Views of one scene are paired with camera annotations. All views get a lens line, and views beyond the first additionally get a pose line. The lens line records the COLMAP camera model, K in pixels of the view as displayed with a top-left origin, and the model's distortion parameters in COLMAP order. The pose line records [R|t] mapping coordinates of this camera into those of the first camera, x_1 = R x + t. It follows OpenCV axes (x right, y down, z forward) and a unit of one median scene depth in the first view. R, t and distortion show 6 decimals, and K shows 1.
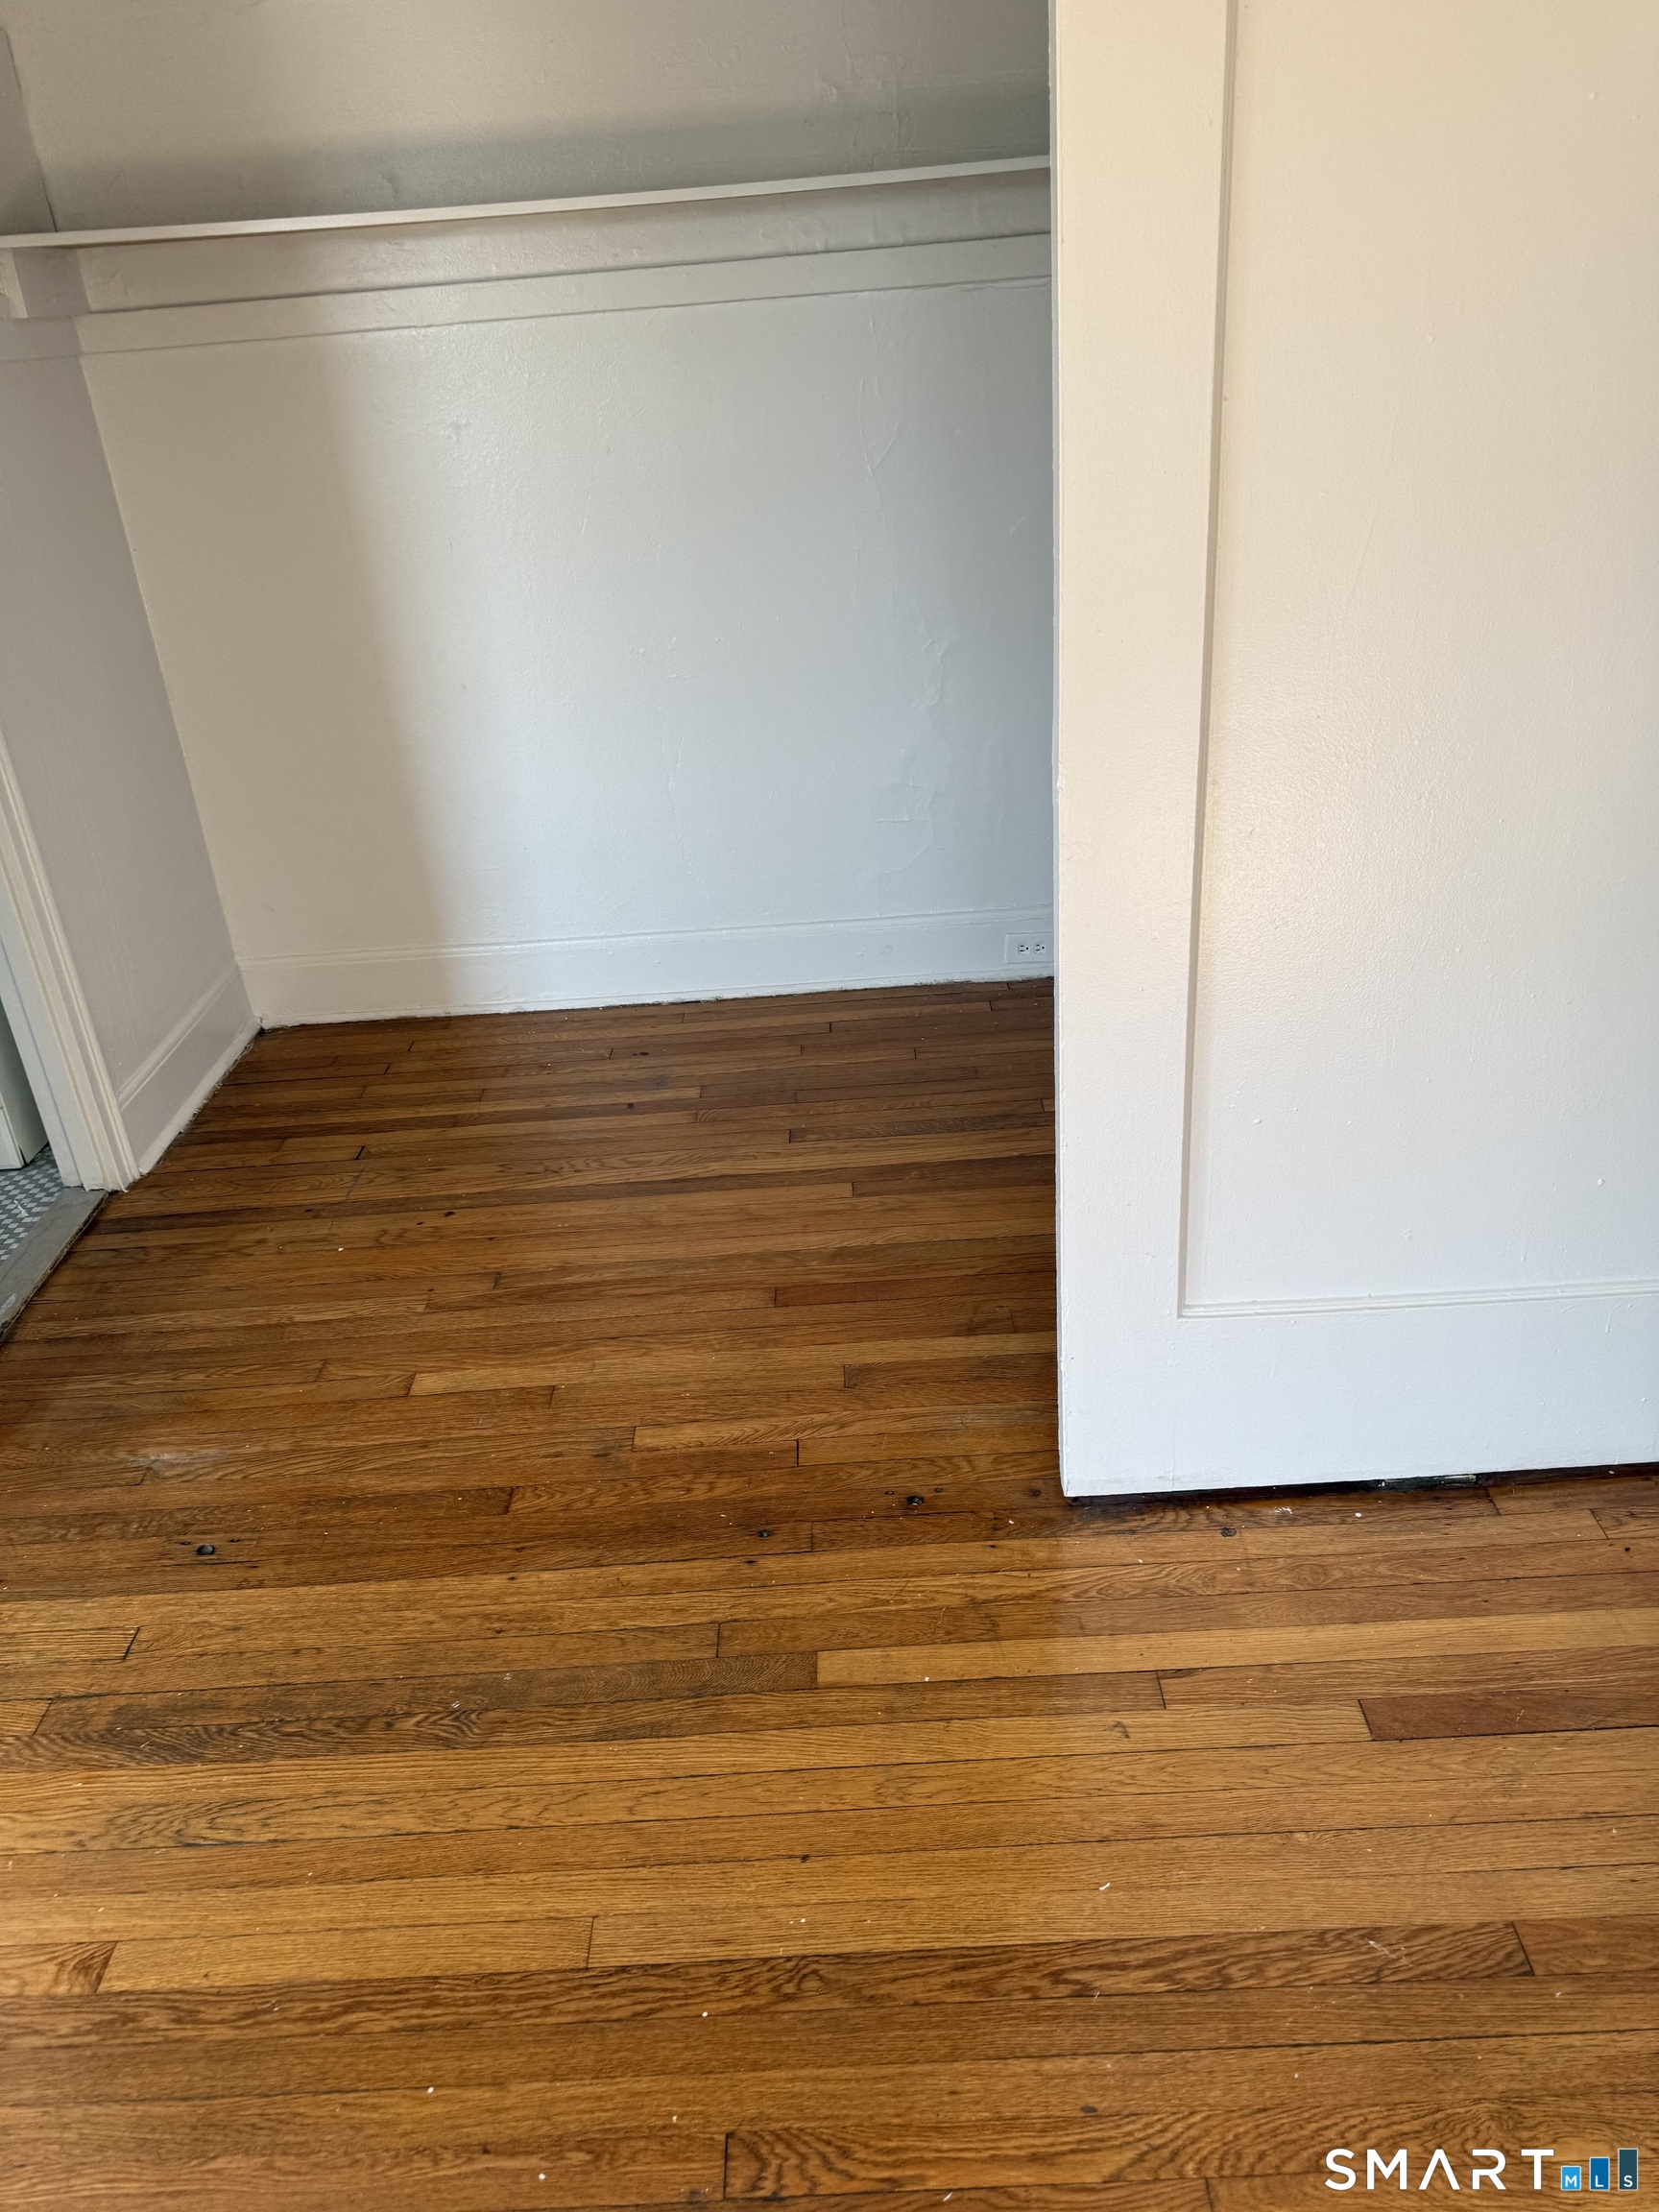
lens RADIAL K [[1563.1, 0, 828.9], [0, 1563.1, 1106.2], [0, 0, 1]] dist [0.011264, -0.006543]
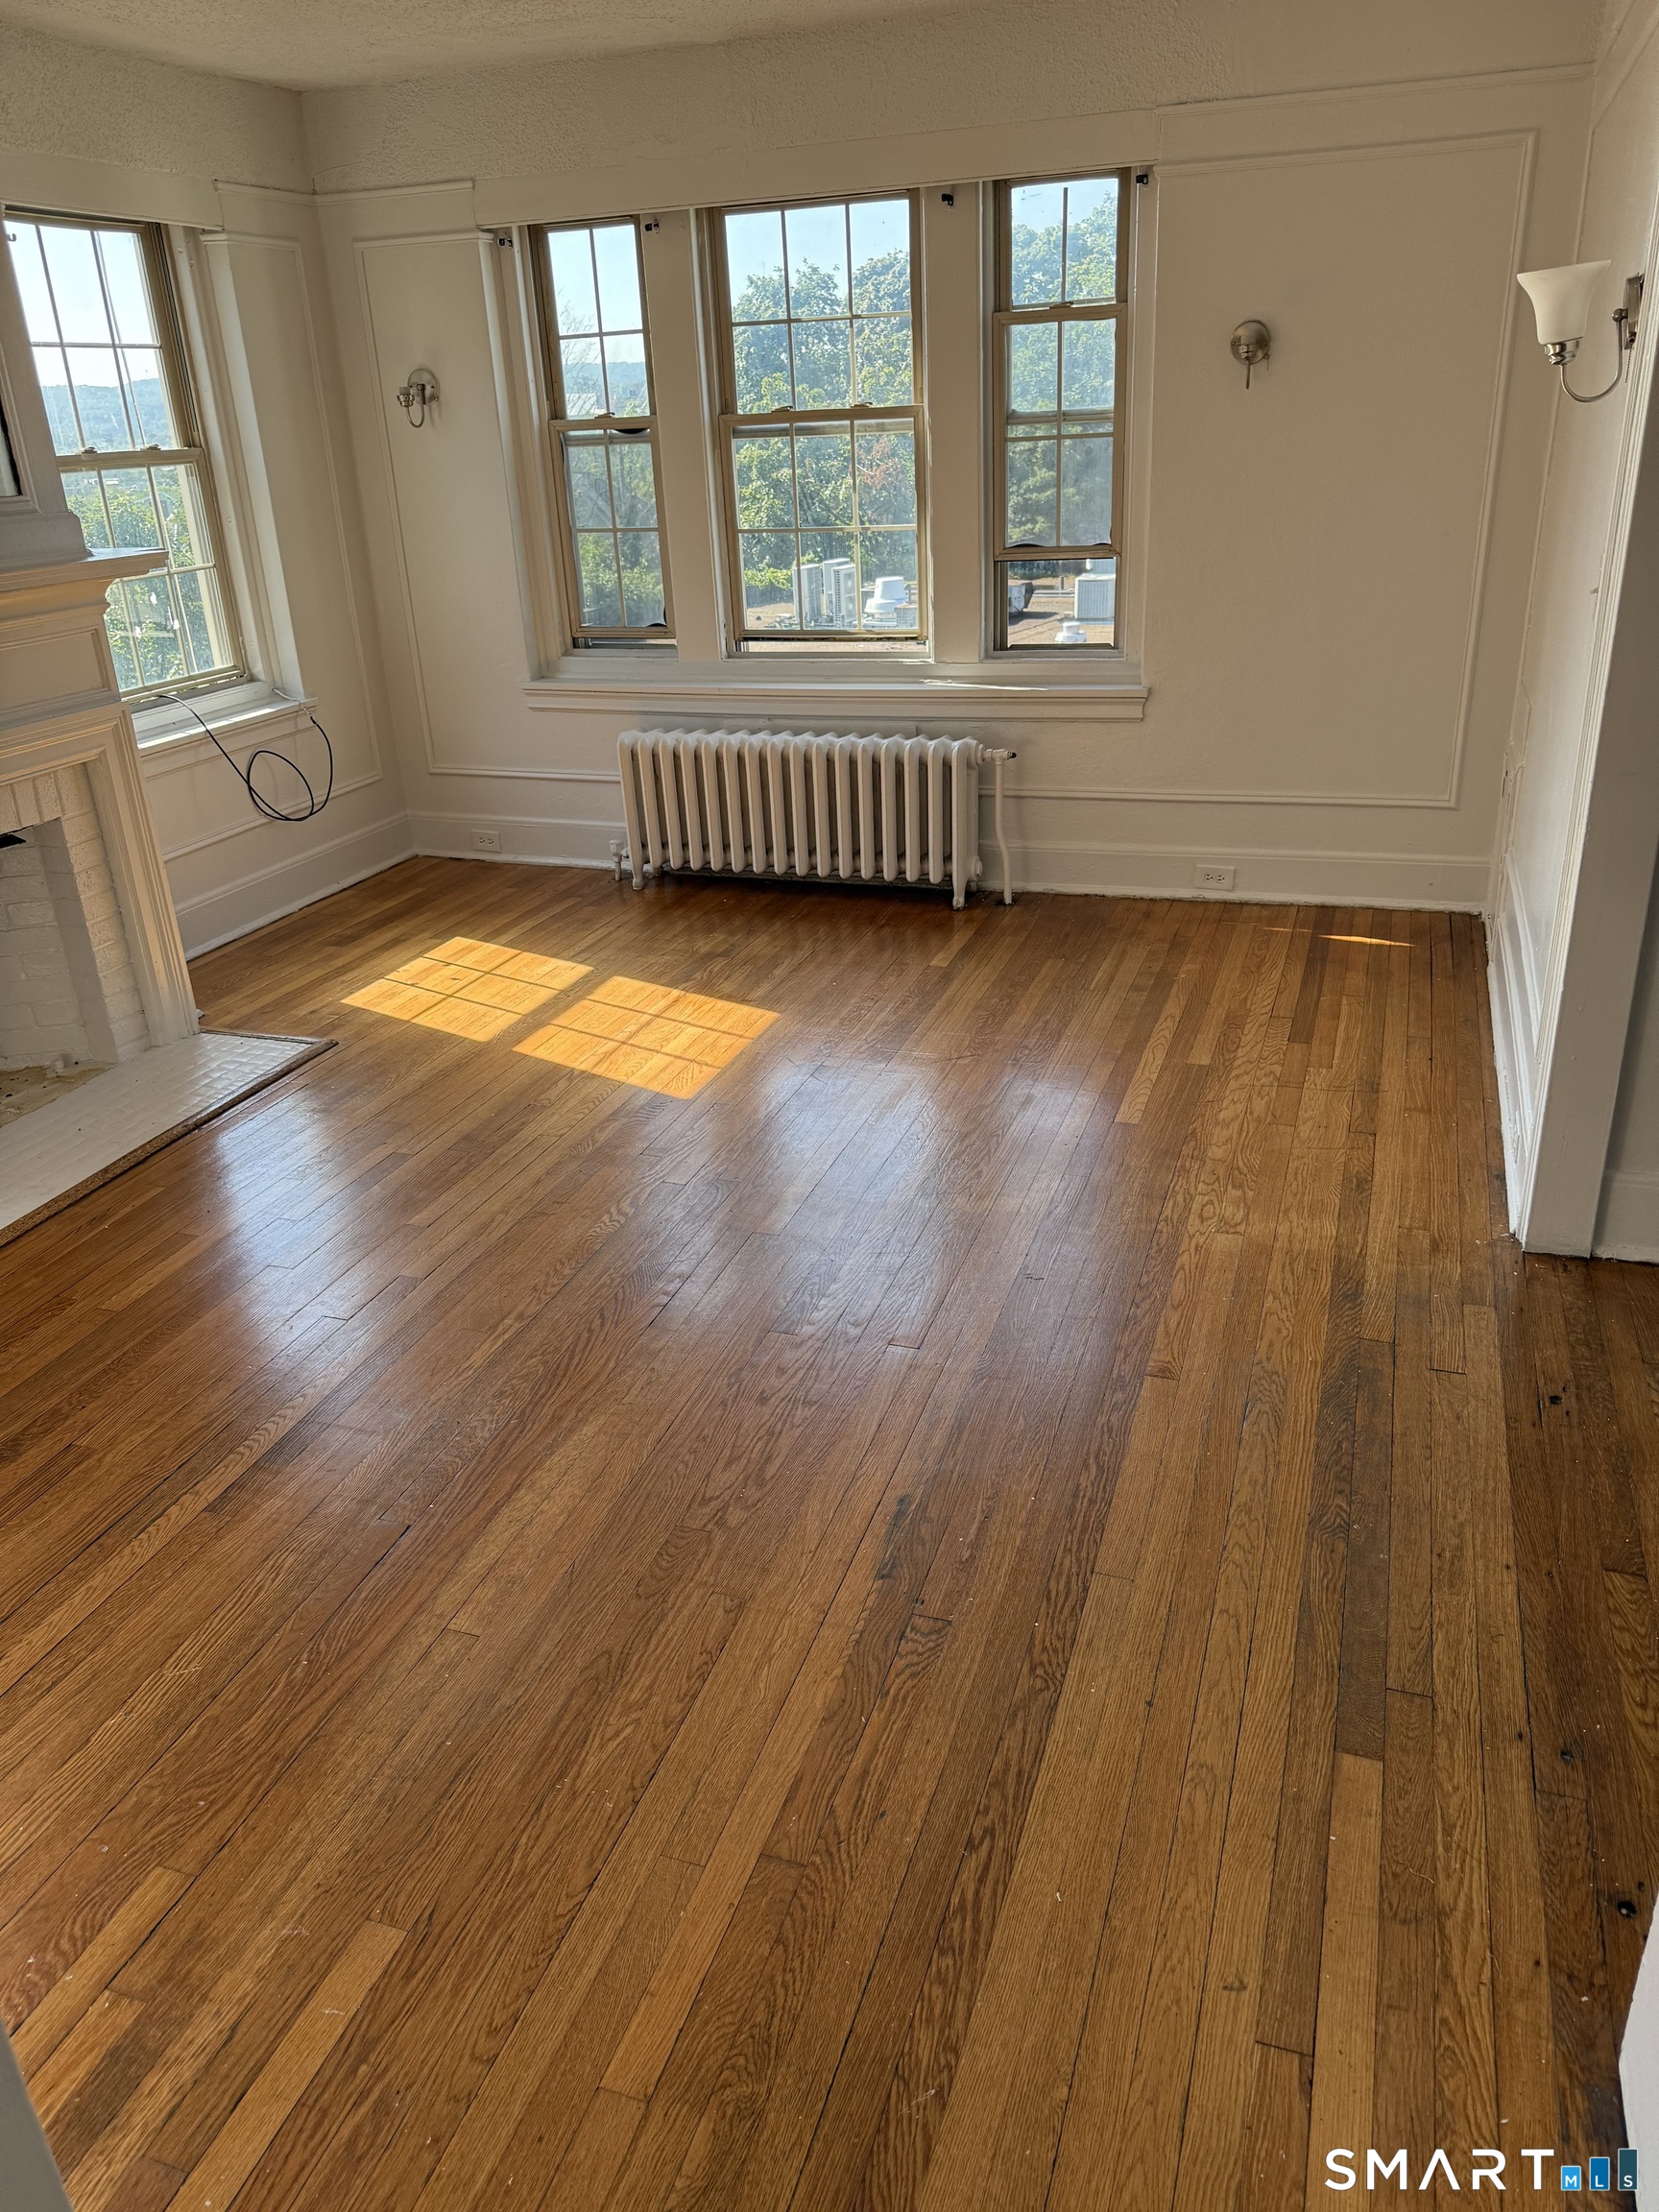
lens RADIAL K [[1563.1, 0, 830.5], [0, 1563.1, 1111.4], [0, 0, 1]] dist [0.011264, -0.006543]
pose [[-0.324933, 0.464883, -0.823591, 0.886810], [-0.395811, 0.724061, 0.564862, -0.443215], [0.858925, 0.509528, -0.051265, 0.675275]]
